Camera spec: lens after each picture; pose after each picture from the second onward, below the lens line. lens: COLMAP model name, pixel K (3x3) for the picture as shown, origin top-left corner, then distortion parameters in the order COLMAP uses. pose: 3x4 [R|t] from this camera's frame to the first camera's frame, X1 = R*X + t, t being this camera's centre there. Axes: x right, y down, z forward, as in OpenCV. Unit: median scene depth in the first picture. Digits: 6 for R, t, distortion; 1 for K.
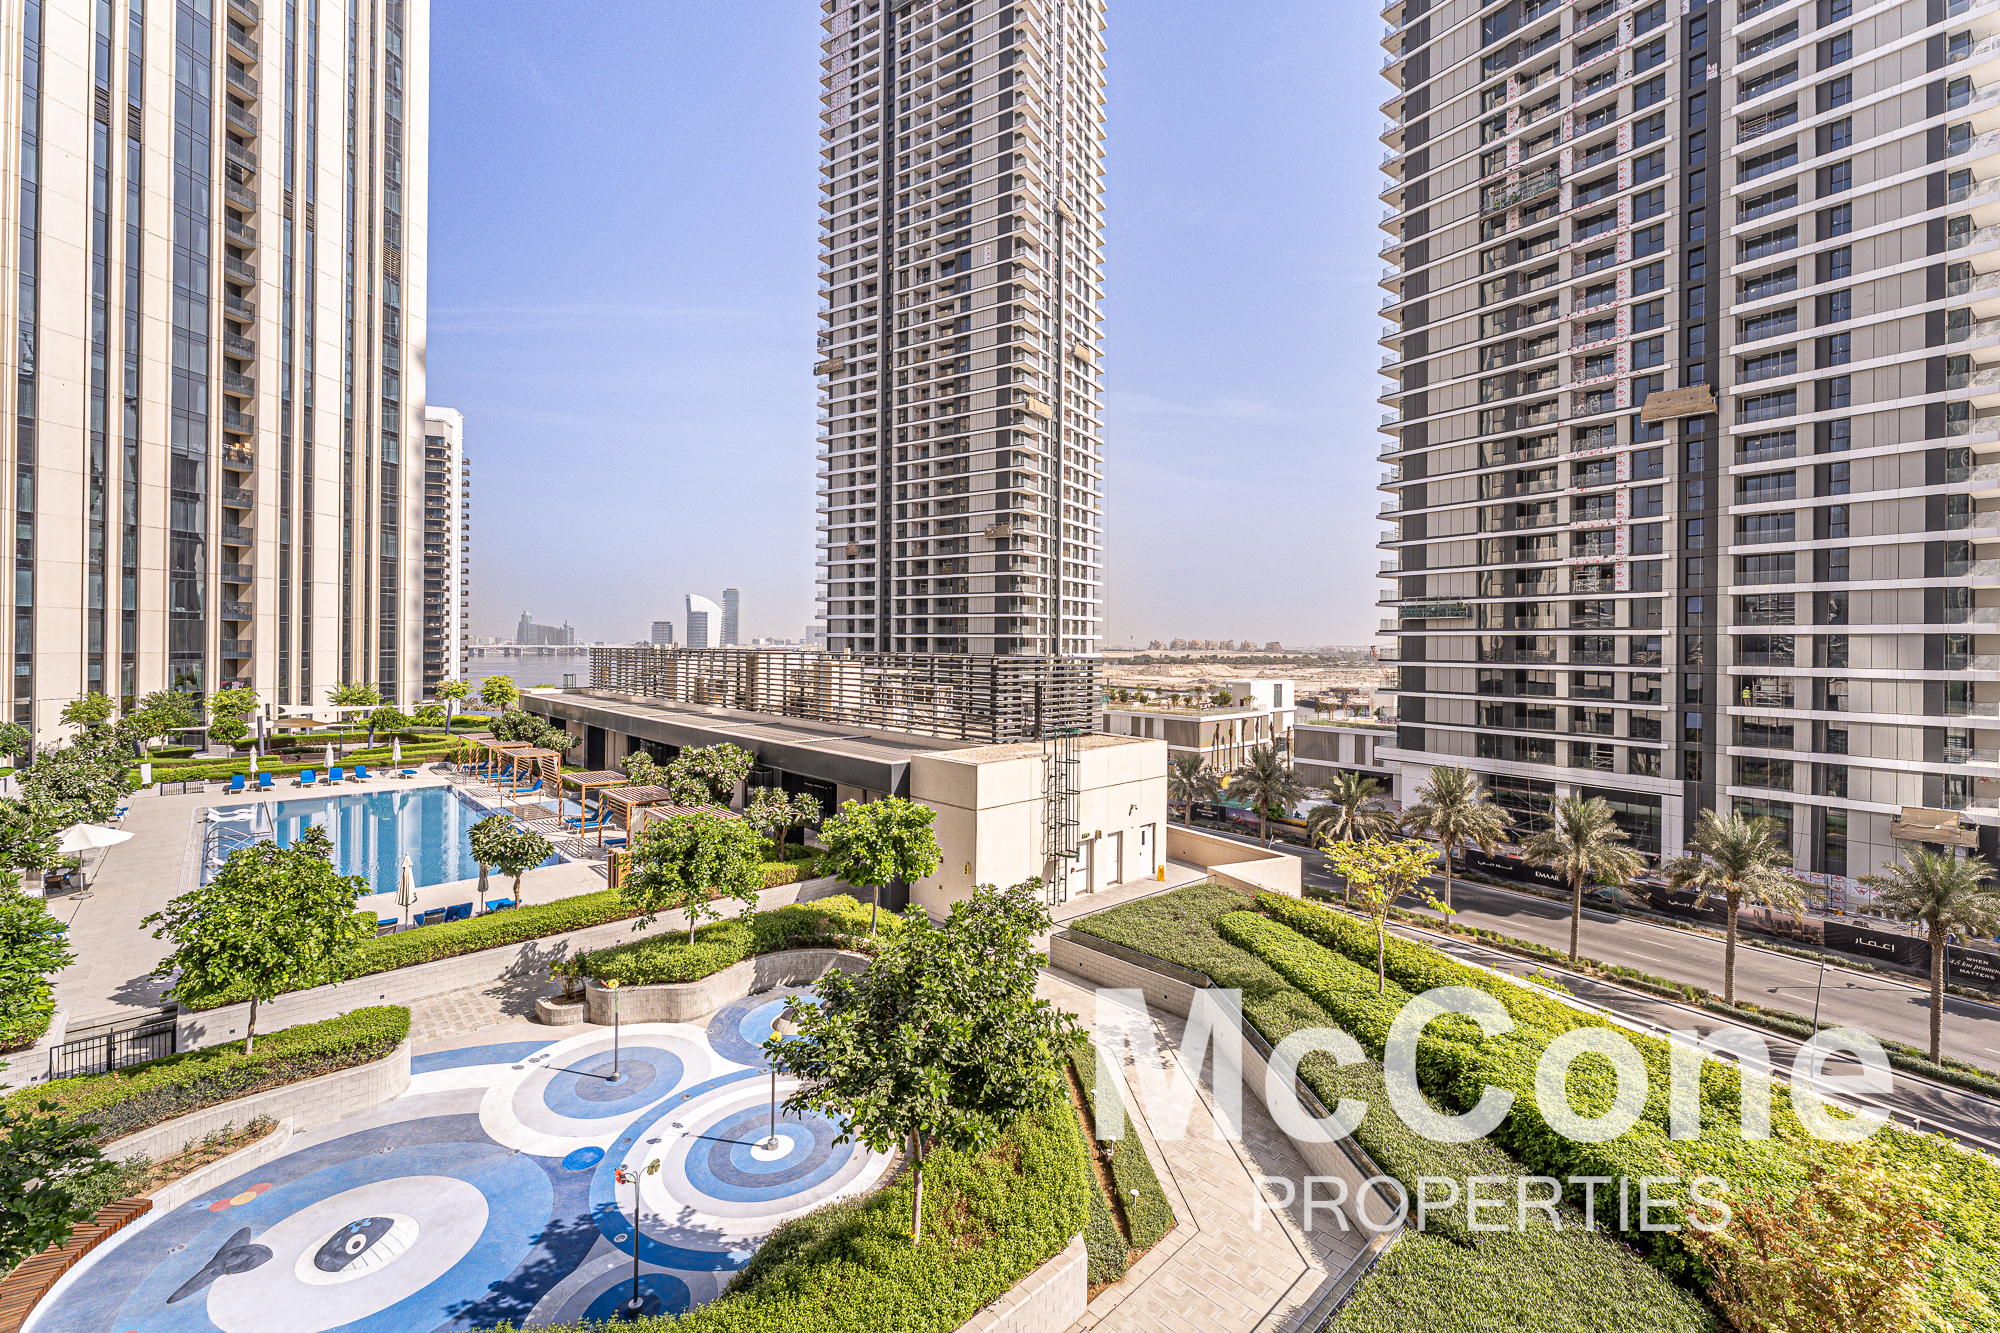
lens RADIAL K [[805.4, 0, 971.4], [0, 805.4, 643.0], [0, 0, 1]] dist [-0.001072, -0.000345]
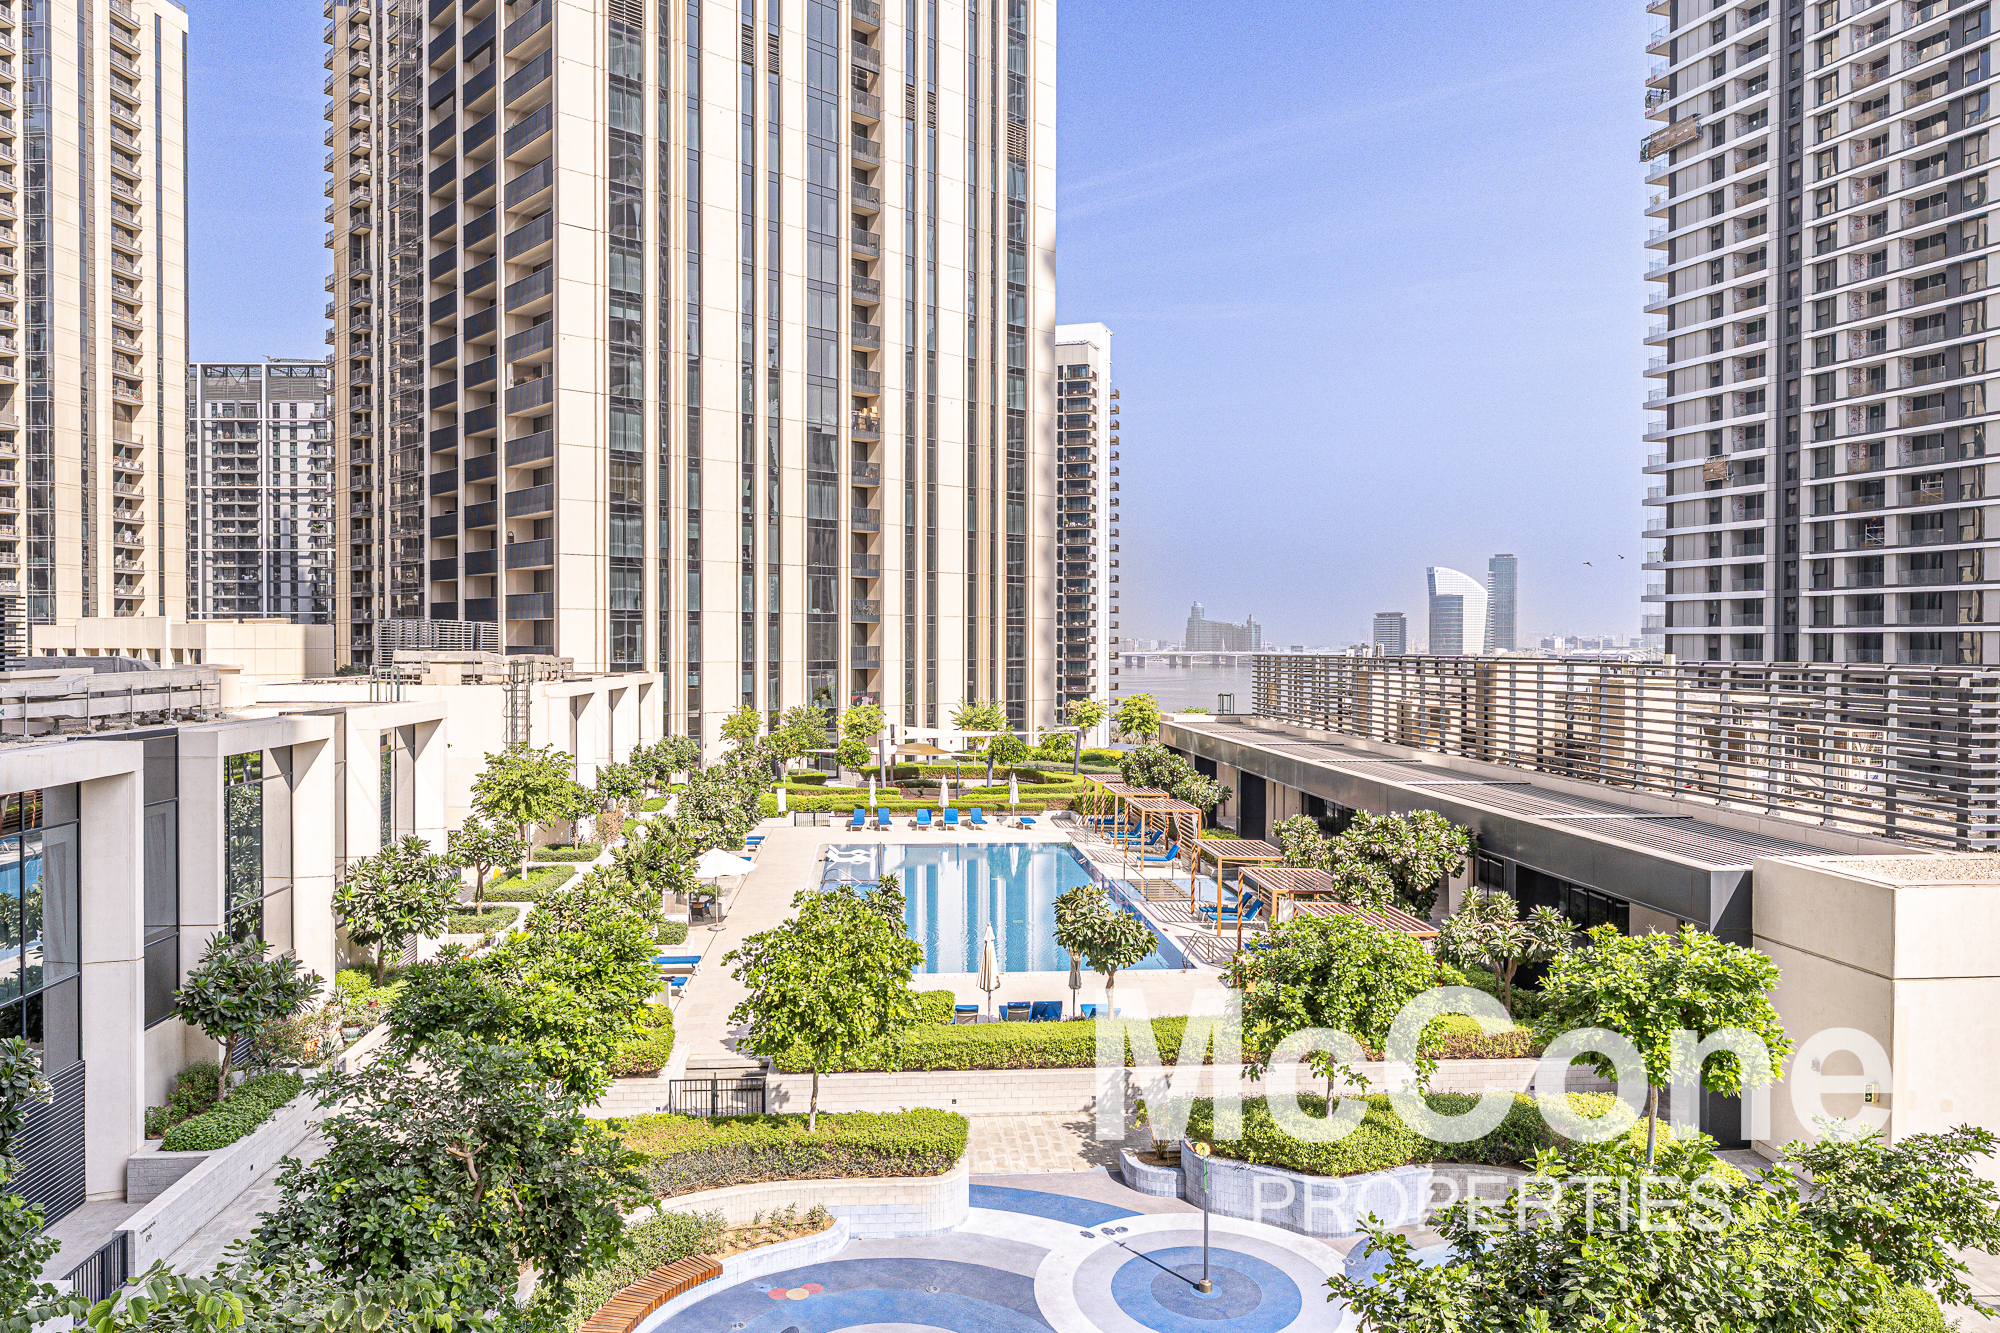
lens RADIAL K [[1326.3, 0, 978.3], [0, 1326.3, 659.9], [0, 0, 1]] dist [-0.000476, 0.000274]
pose [[0.784605, 0.000281, -0.619995, 0.028150], [0.005830, 0.999952, 0.007831, 0.000252], [0.619968, -0.009759, 0.784566, 0.002533]]
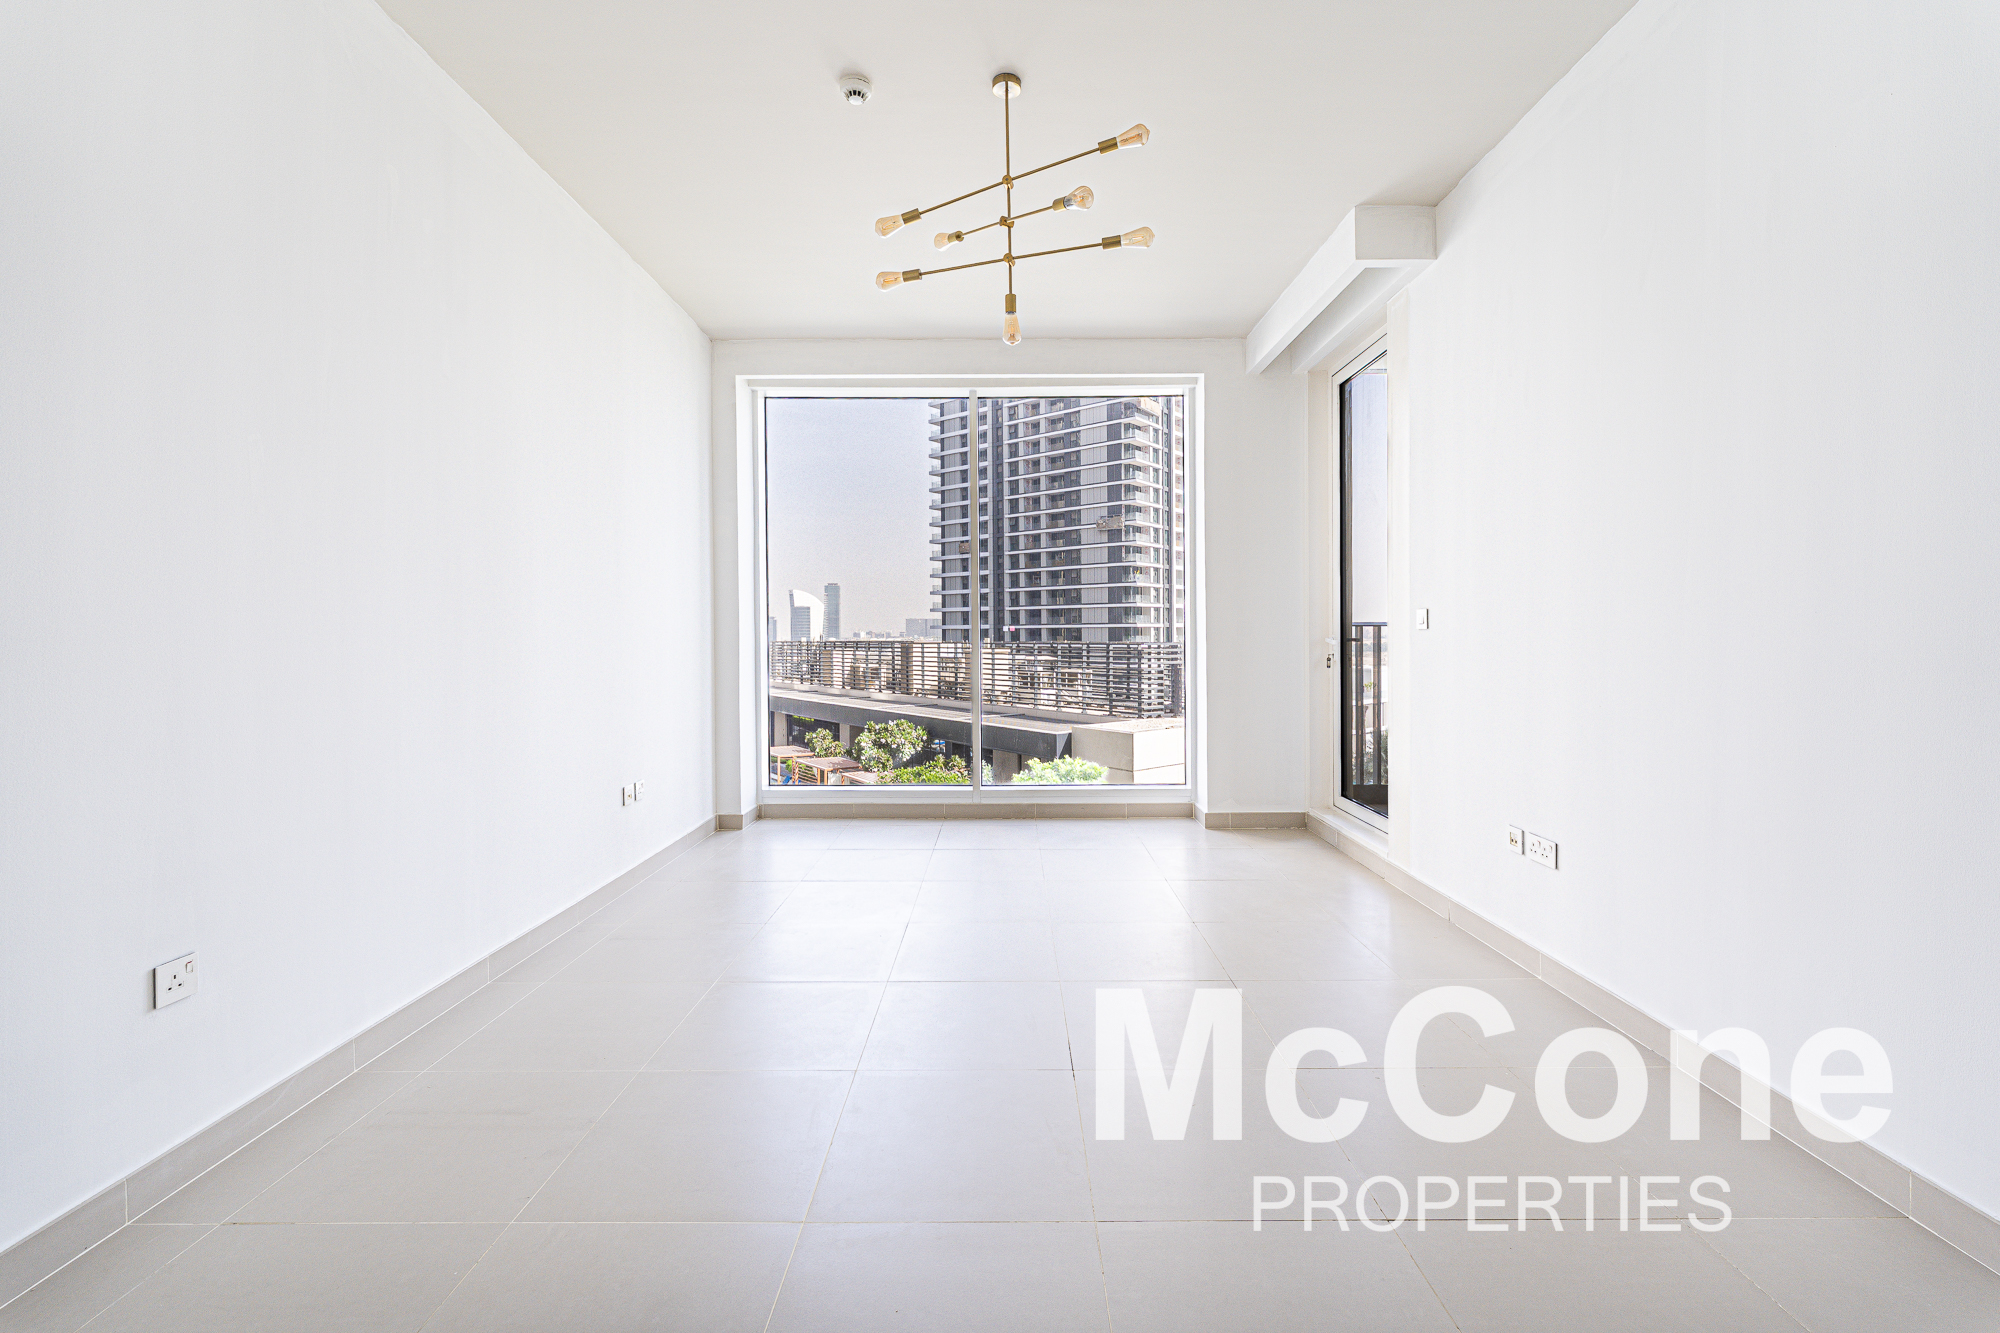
lens RADIAL K [[815.0, 0, 977.1], [0, 815.0, 647.3], [0, 0, 1]] dist [0.000413, -0.000216]
pose [[0.993617, -0.011331, -0.112233, -0.034059], [0.013109, 0.999800, 0.015123, 0.001595], [0.112039, -0.016498, 0.993567, -0.084651]]
